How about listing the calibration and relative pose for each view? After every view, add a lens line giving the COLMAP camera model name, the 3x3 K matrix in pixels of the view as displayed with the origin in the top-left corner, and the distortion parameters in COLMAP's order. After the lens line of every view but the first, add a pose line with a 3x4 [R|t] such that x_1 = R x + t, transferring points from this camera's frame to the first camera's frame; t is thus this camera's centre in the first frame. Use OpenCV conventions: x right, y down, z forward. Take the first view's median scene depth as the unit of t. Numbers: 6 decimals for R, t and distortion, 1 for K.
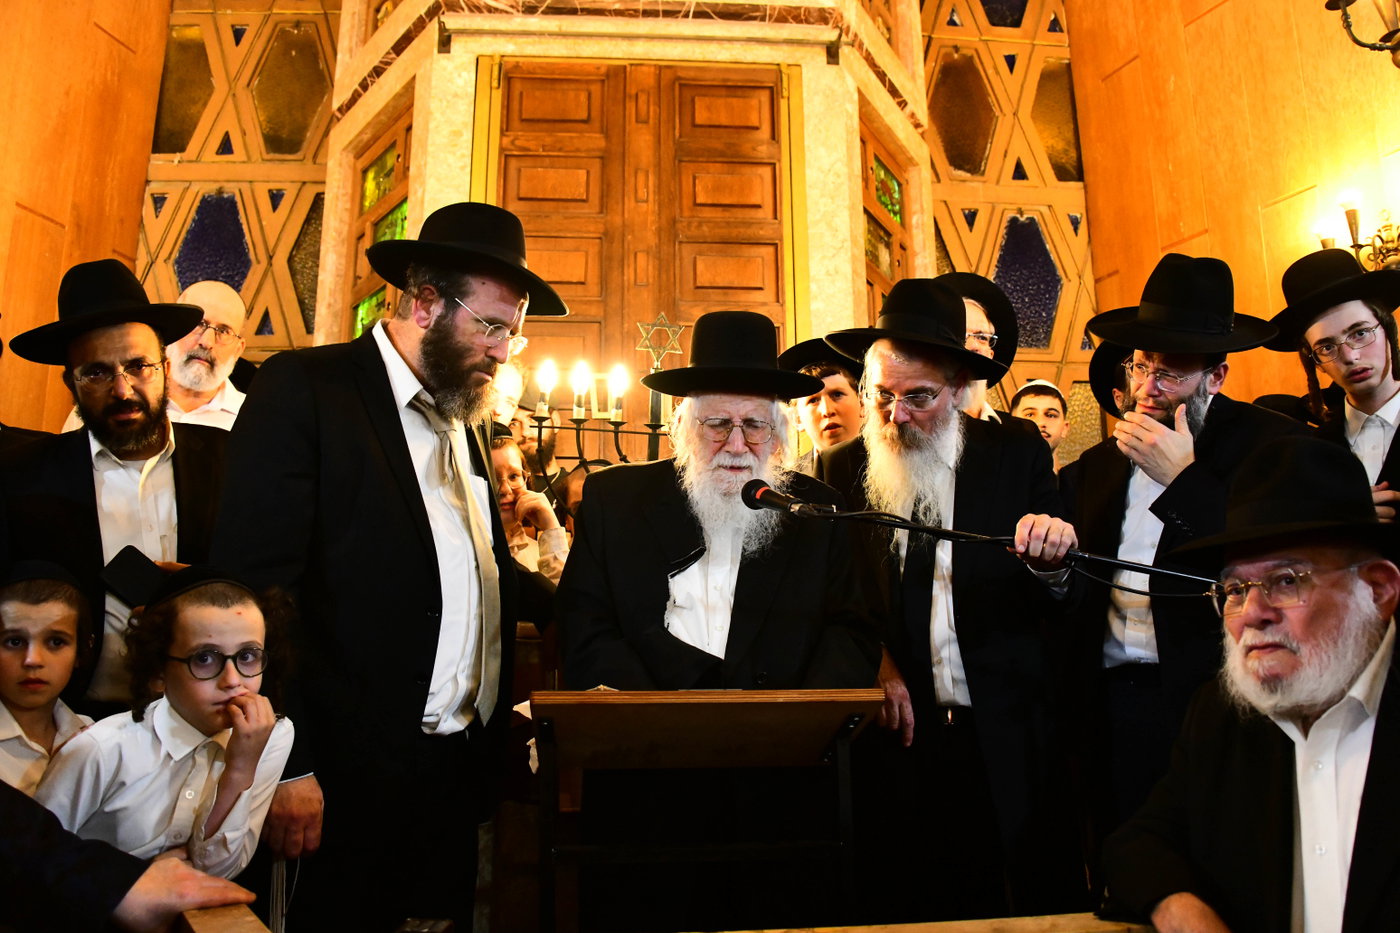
lens RADIAL K [[1102.2, 0, 700.0], [0, 1102.2, 466.5], [0, 0, 1]] dist [-0.166204, 0.098978]
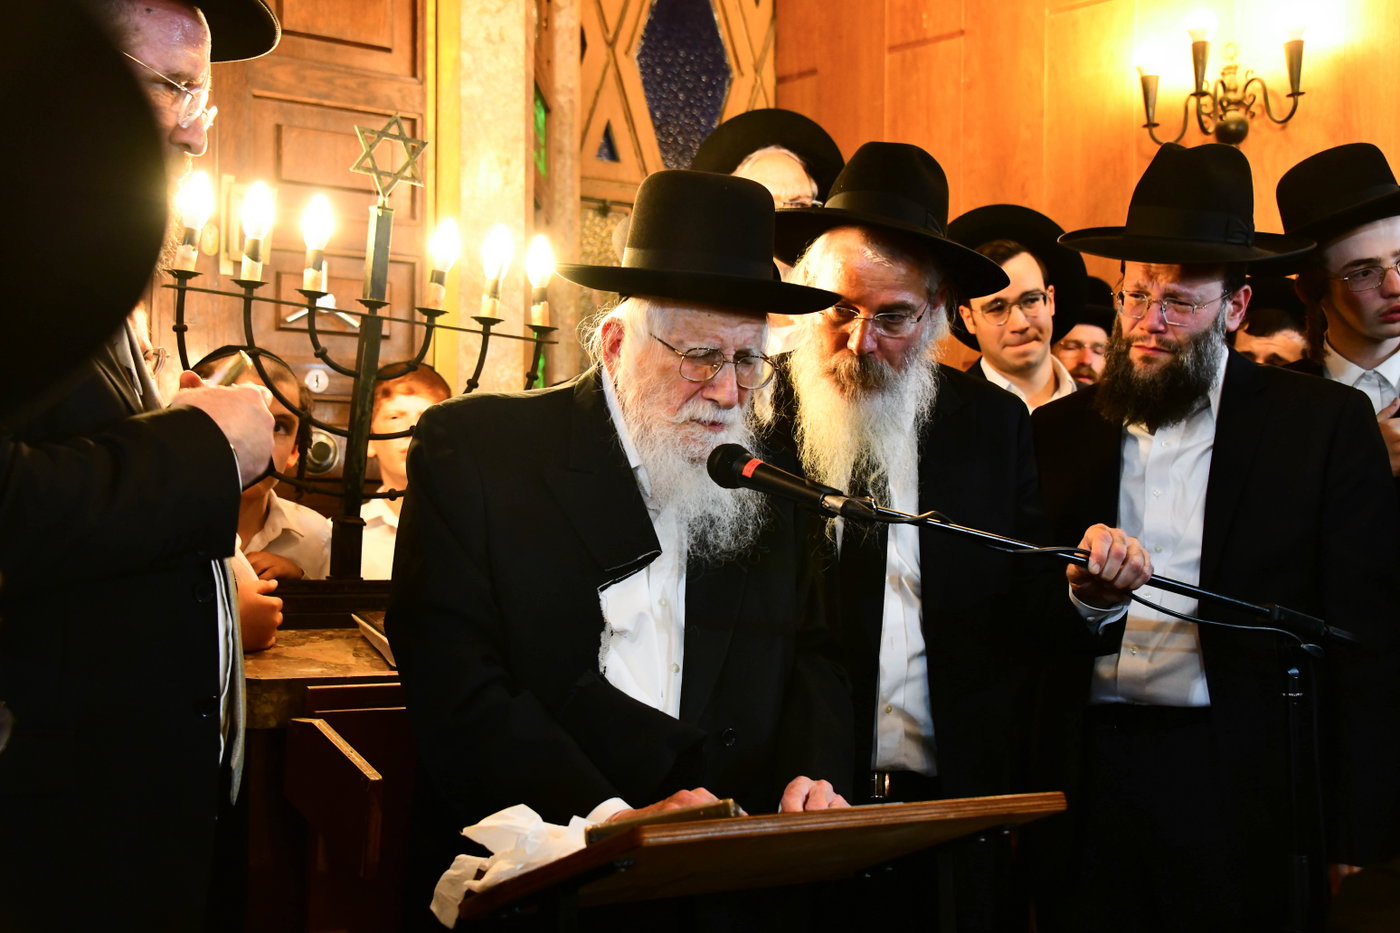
lens RADIAL K [[1713.3, 0, 699.7], [0, 1713.3, 435.7], [0, 0, 1]] dist [0.061798, 0.427251]
pose [[0.894799, 0.041295, 0.444555, -0.202720], [-0.079970, 0.994435, 0.068589, -0.028872], [-0.439248, -0.096924, 0.893122, 0.050629]]
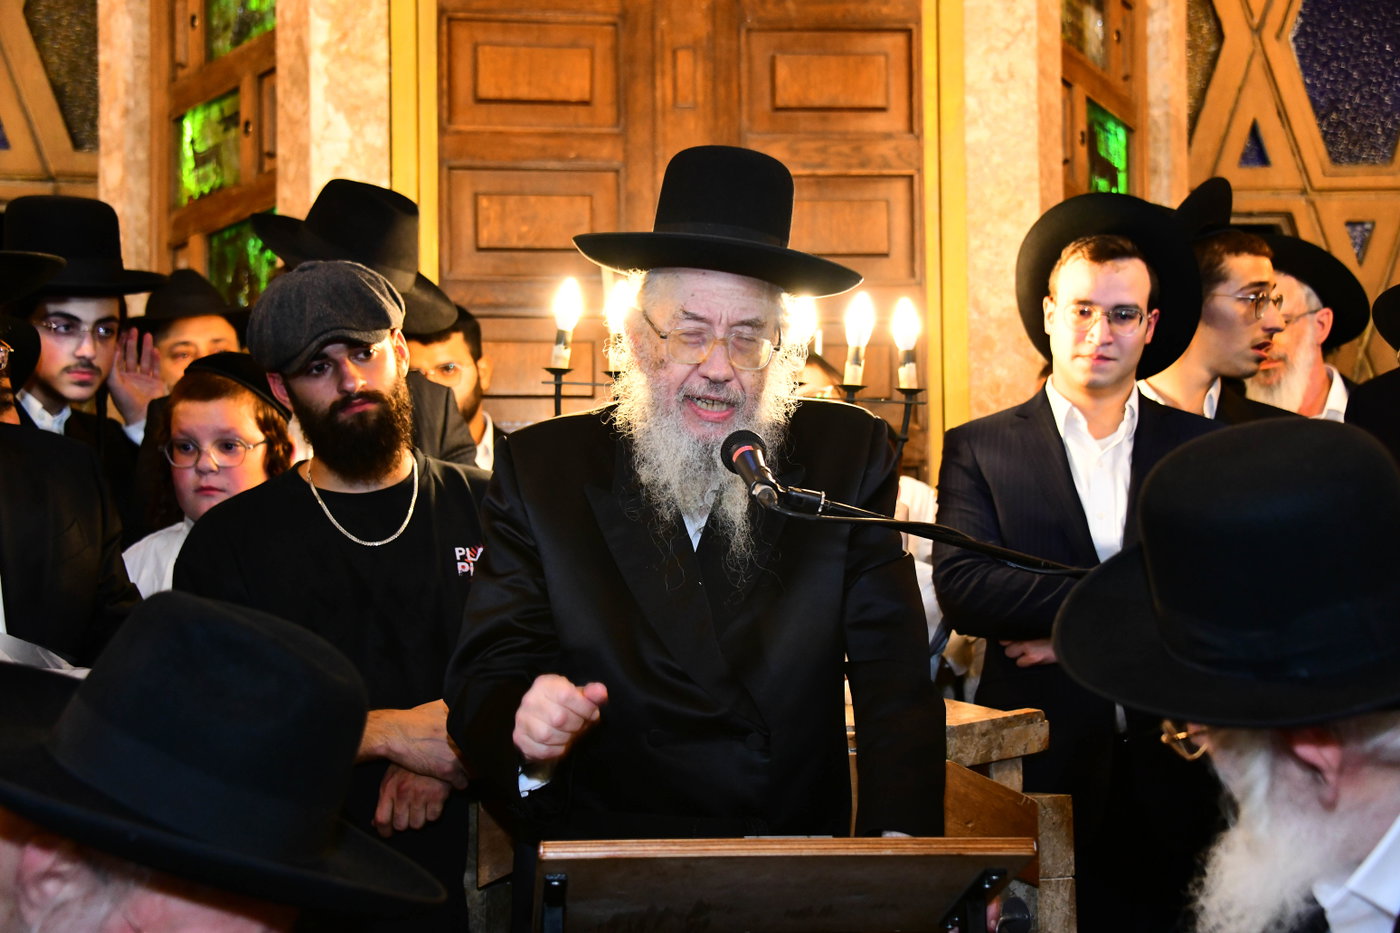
lens RADIAL K [[2012.6, 0, 700.0], [0, 2012.6, 466.5], [0, 0, 1]] dist [0.180090, 0.602221]
pose [[0.999917, -0.004055, -0.012270, -0.031369], [0.004997, 0.996961, 0.077739, -0.053125], [0.011917, -0.077794, 0.996898, -0.121053]]
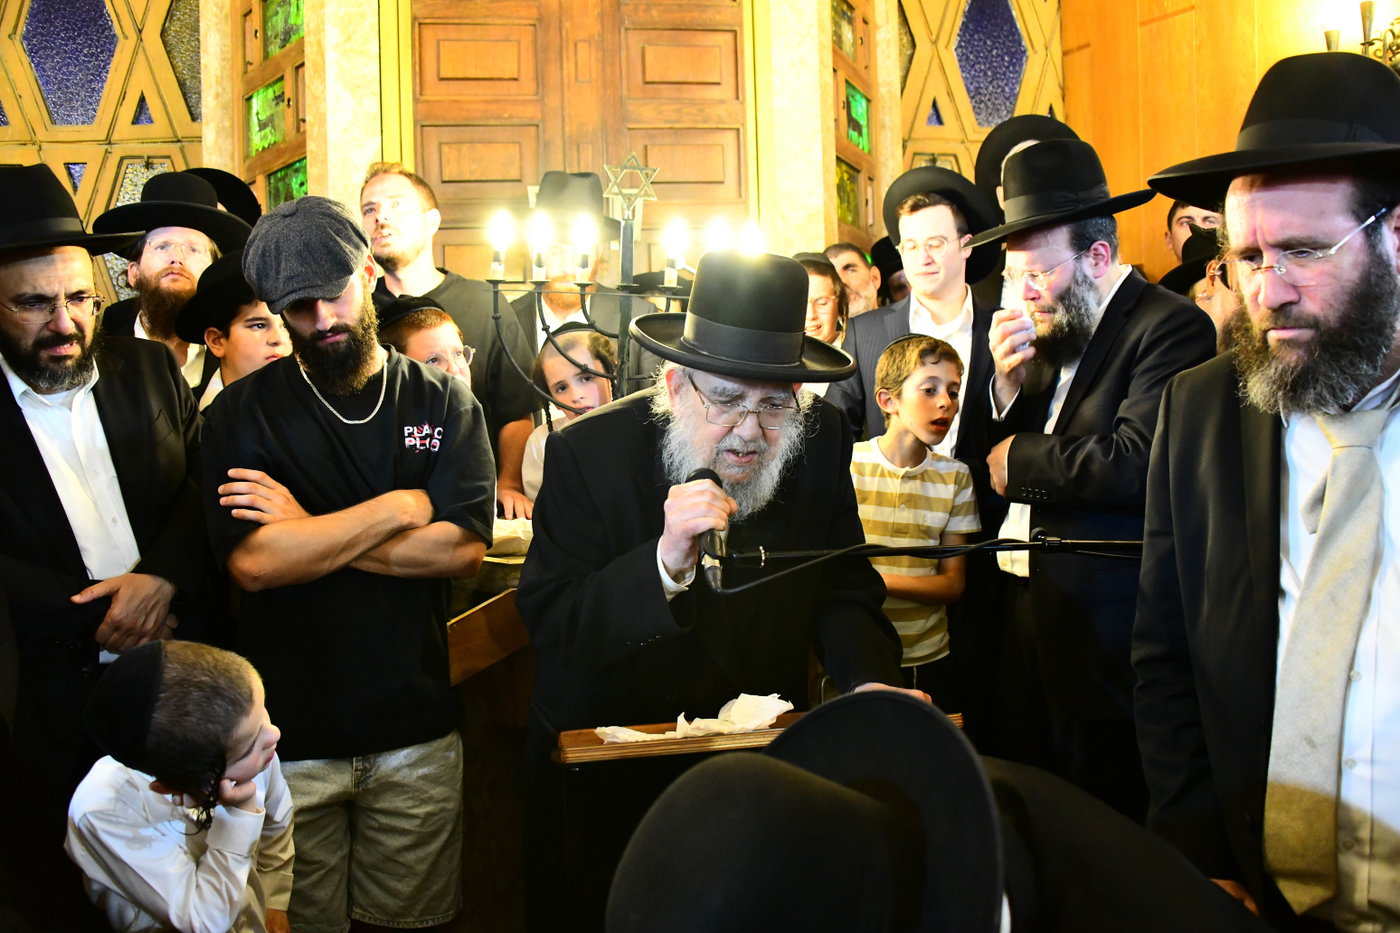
lens RADIAL K [[1102.2, 0, 700.0], [0, 1102.2, 466.5], [0, 0, 1]] dist [-0.166204, 0.098978]
pose [[0.996179, -0.028835, 0.082432, -0.039430], [0.007806, 0.969538, 0.244817, -0.075008], [-0.086980, -0.243238, 0.966059, 0.082839]]
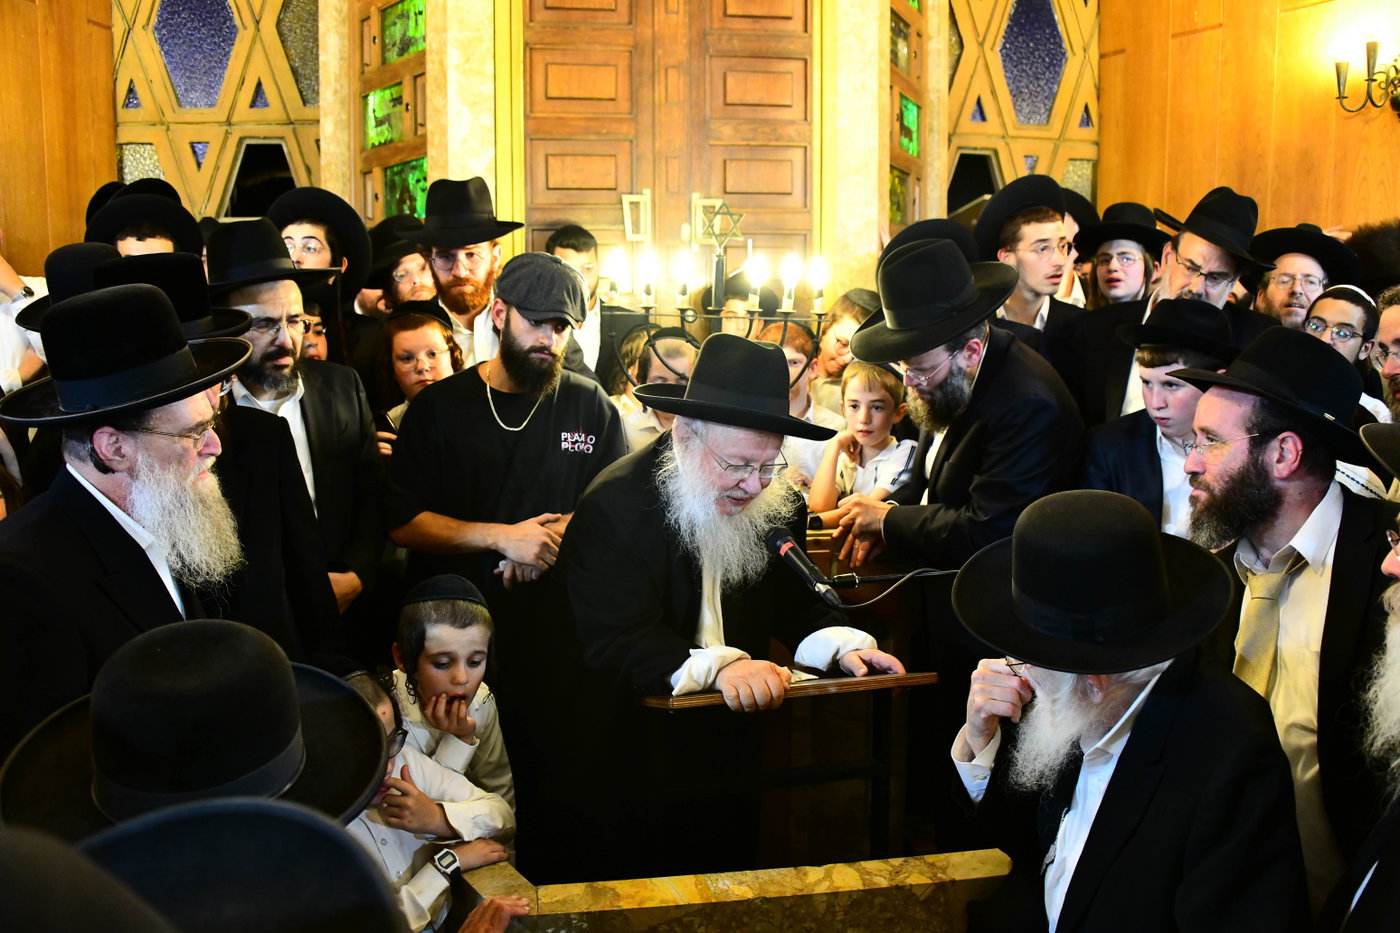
lens RADIAL K [[1102.2, 0, 700.0], [0, 1102.2, 466.5], [0, 0, 1]] dist [-0.166204, 0.098978]
pose [[0.998401, -0.003913, 0.056390, -0.082864], [-0.013741, 0.950875, 0.309270, -0.151142], [-0.054830, -0.309551, 0.949301, -0.041253]]
